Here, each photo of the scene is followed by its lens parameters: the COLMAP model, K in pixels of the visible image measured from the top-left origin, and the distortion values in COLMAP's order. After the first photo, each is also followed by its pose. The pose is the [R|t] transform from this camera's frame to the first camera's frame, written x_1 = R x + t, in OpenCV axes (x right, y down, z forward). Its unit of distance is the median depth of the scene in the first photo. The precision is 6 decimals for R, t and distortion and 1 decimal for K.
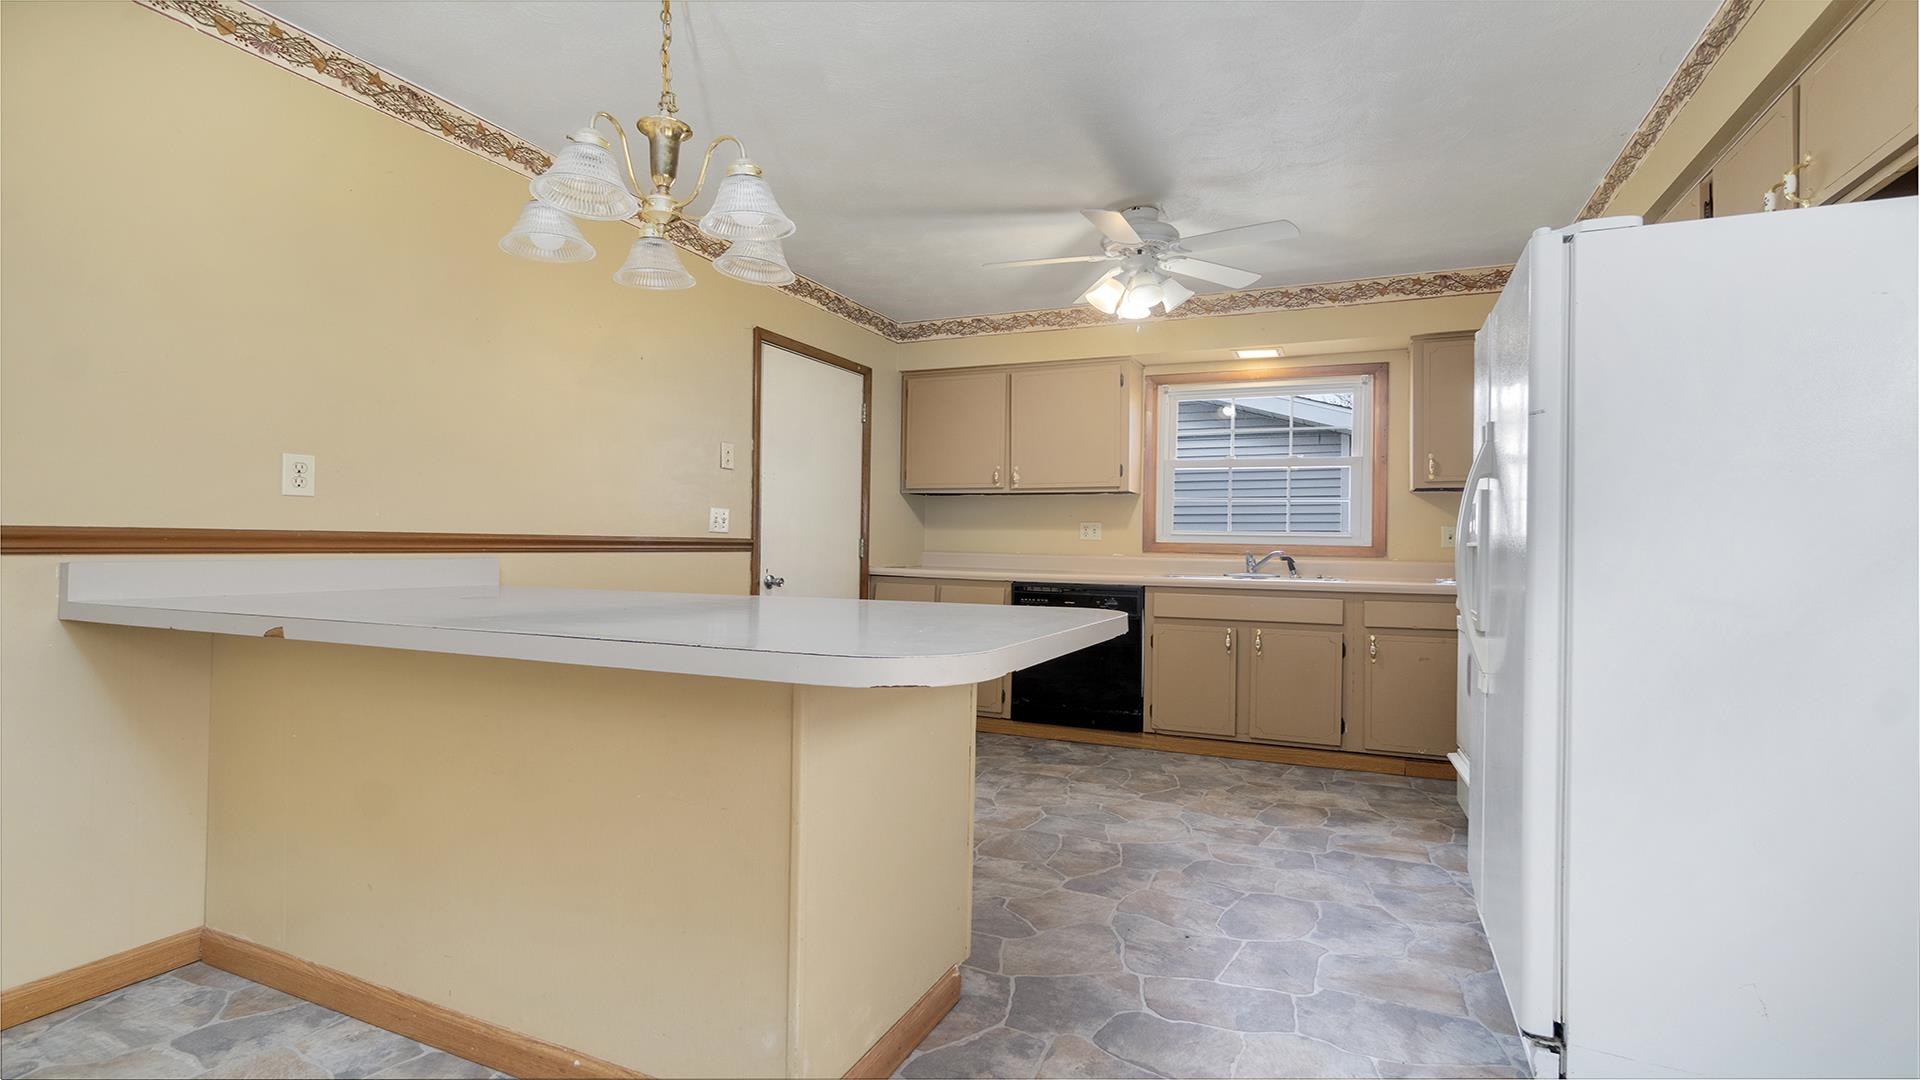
lens RADIAL K [[897.8, 0, 960.9], [0, 897.8, 534.0], [0, 0, 1]] dist [-0.002245, -0.000220]
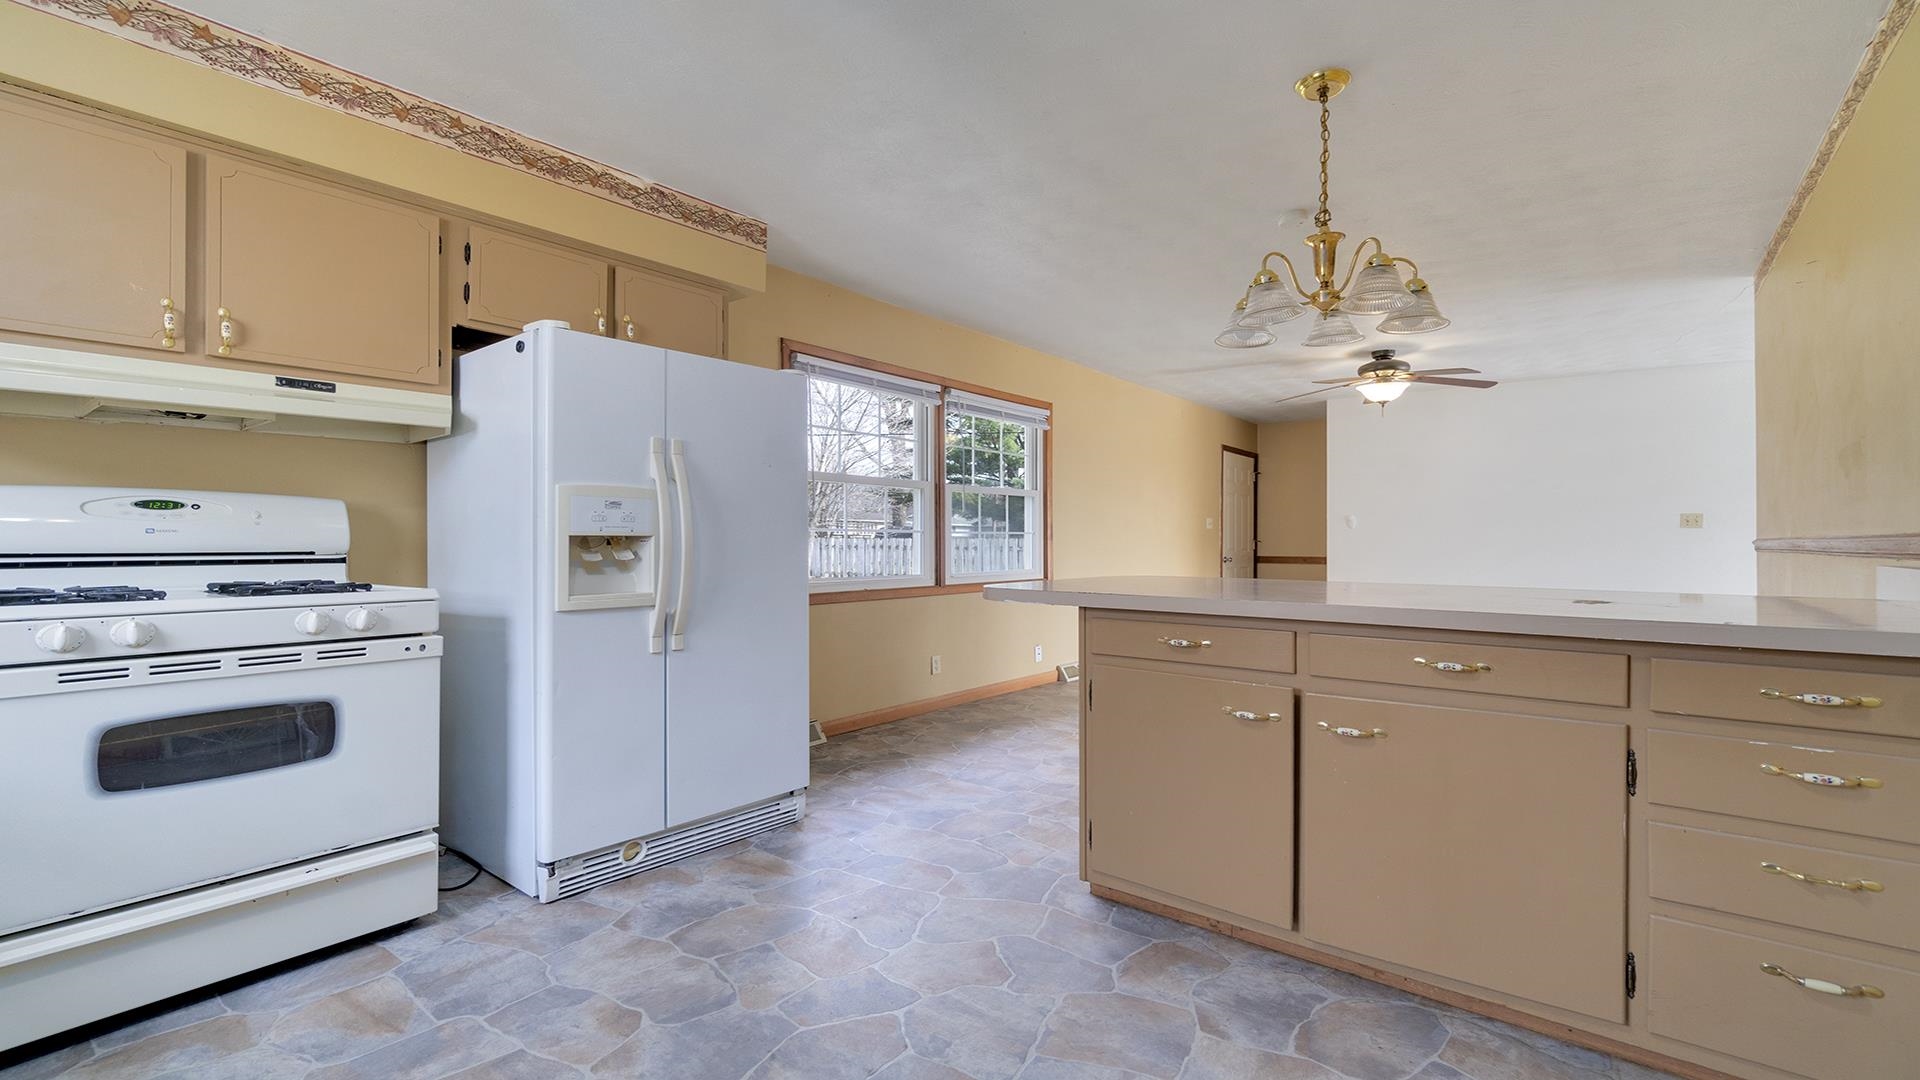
lens RADIAL K [[834.9, 0, 954.5], [0, 834.9, 542.8], [0, 0, 1]] dist [-0.007307, 0.001474]
pose [[-0.965511, -0.013150, 0.260030, -0.067284], [-0.014937, 0.999876, -0.004899, 0.015776], [-0.259934, -0.008614, -0.965588, 1.275335]]
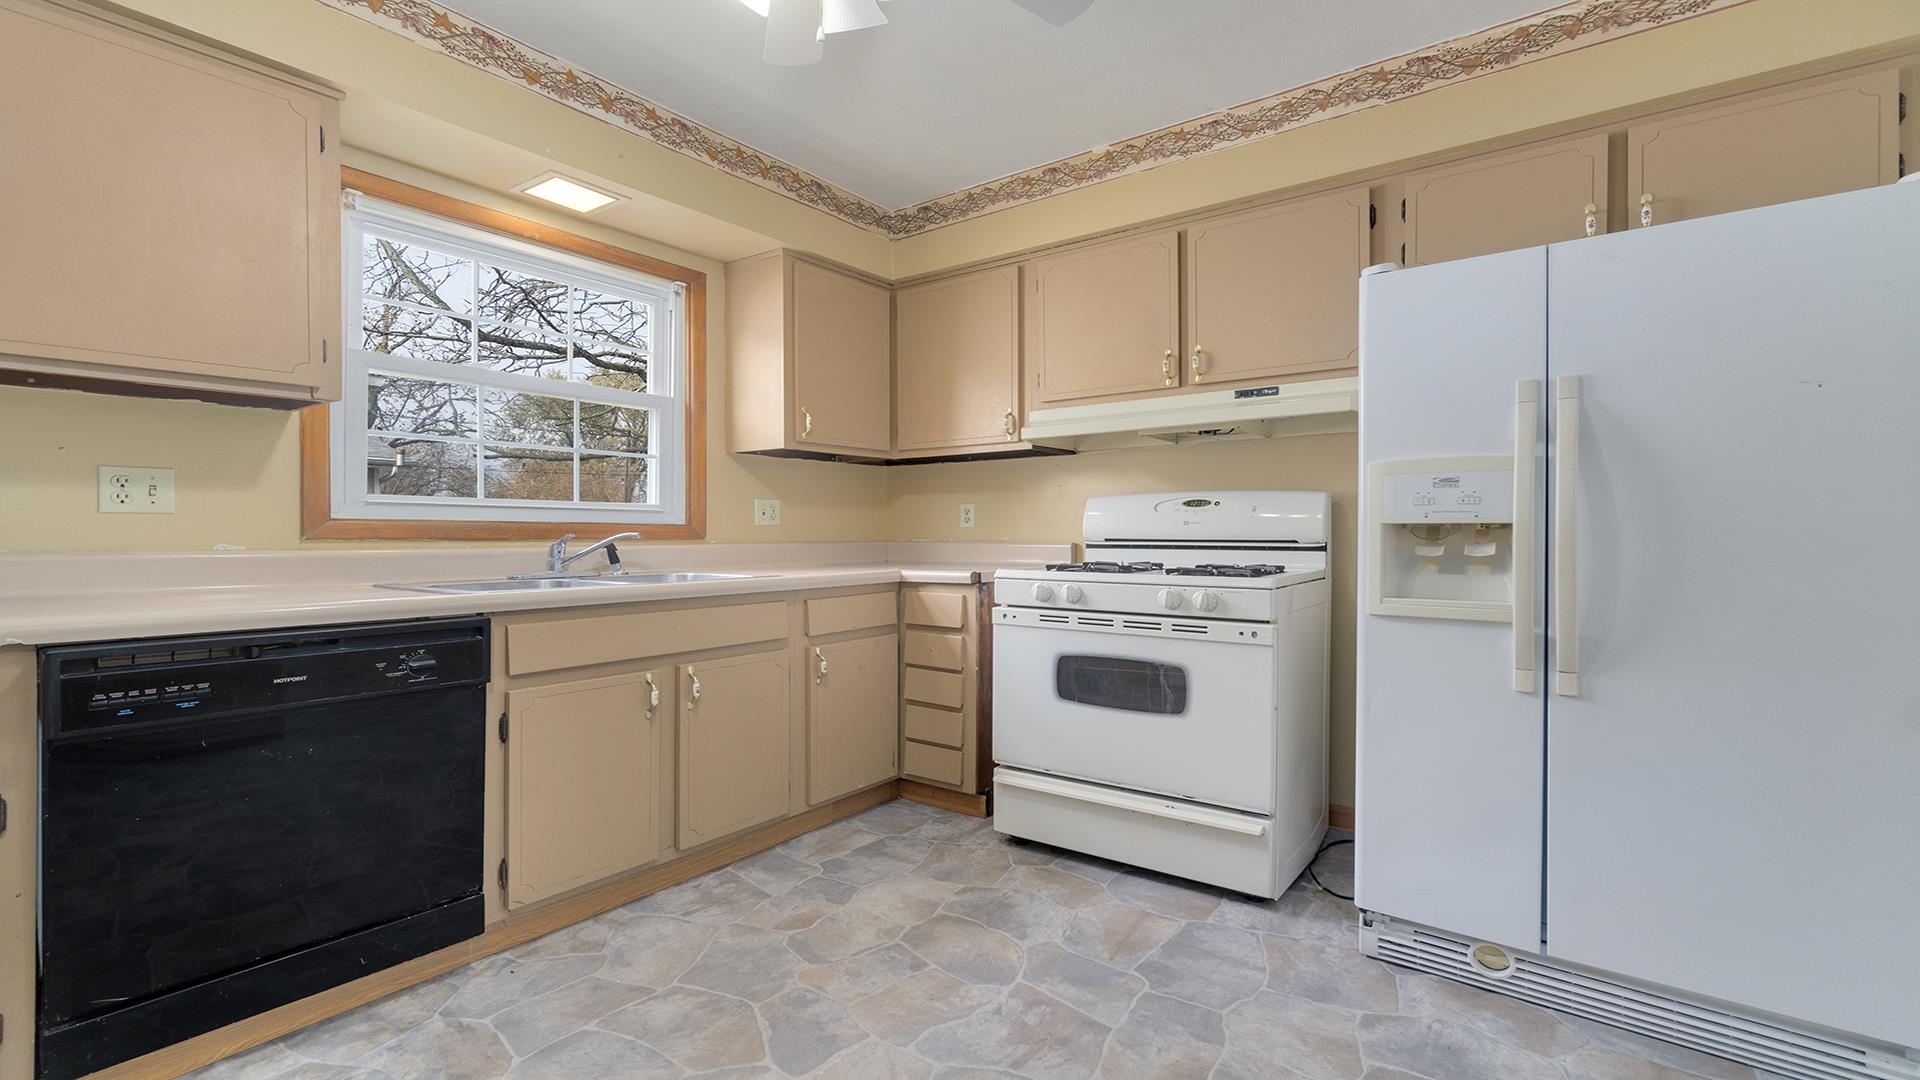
lens RADIAL K [[834.9, 0, 951.3], [0, 834.9, 542.5], [0, 0, 1]] dist [-0.007307, 0.001474]
pose [[0.240279, -0.025746, 0.970362, -0.194112], [-0.007407, 0.999570, 0.028355, 0.010350], [-0.970676, -0.014001, 0.239985, 0.857689]]
